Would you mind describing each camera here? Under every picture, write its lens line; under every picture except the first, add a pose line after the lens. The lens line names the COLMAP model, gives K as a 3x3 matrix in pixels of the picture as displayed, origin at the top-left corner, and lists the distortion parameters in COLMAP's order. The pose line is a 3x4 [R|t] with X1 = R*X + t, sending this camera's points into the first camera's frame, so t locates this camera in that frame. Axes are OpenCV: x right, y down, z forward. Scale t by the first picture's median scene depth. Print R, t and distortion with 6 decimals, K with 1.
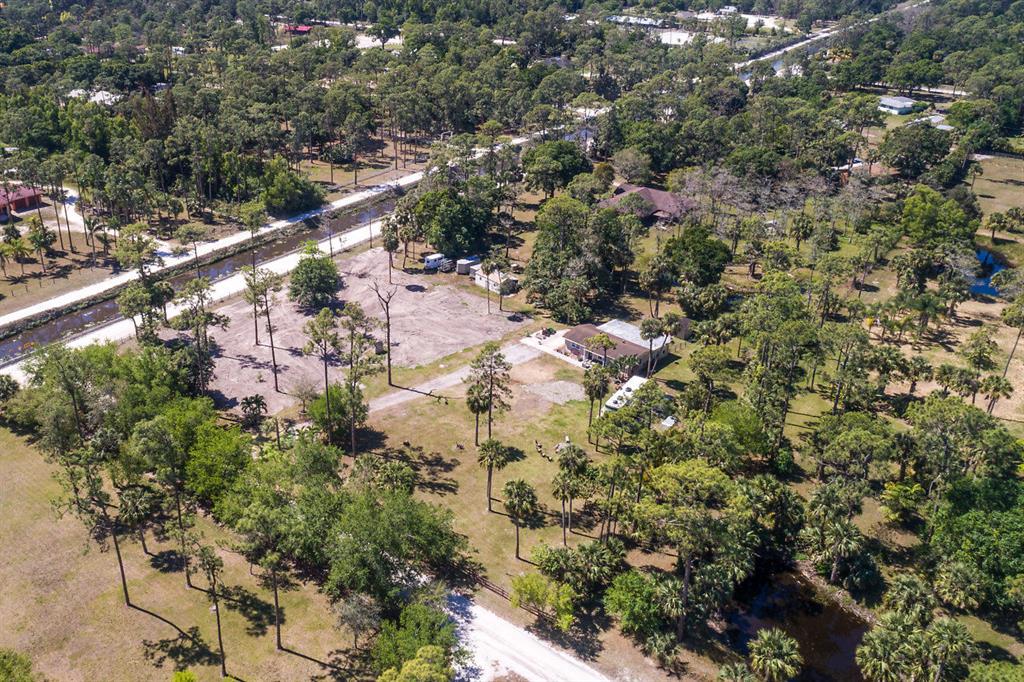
lens RADIAL K [[930.3, 0, 402.0], [0, 930.3, 341.3], [0, 0, 1]] dist [-0.001204, 0.004213]
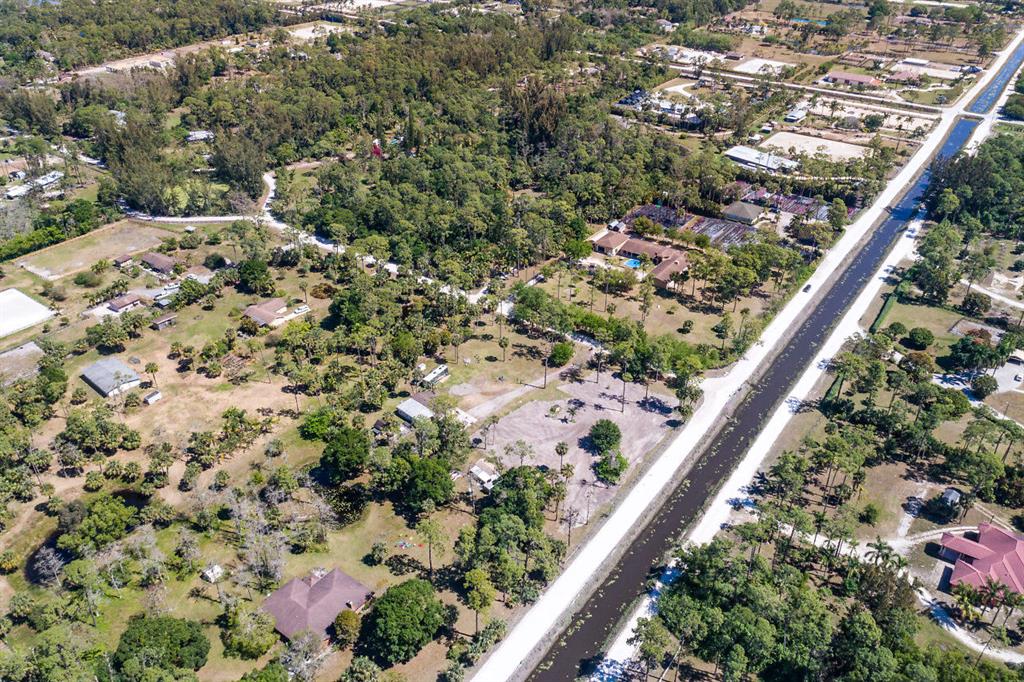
lens RADIAL K [[782.9, 0, 512.0], [0, 782.9, 341.0], [0, 0, 1]] dist [0.001856, 0.000911]
pose [[-0.998145, 0.025760, -0.055162, 0.139606], [-0.032245, 0.544864, 0.837904, -1.332342], [0.051640, 0.838129, -0.543022, 1.687673]]
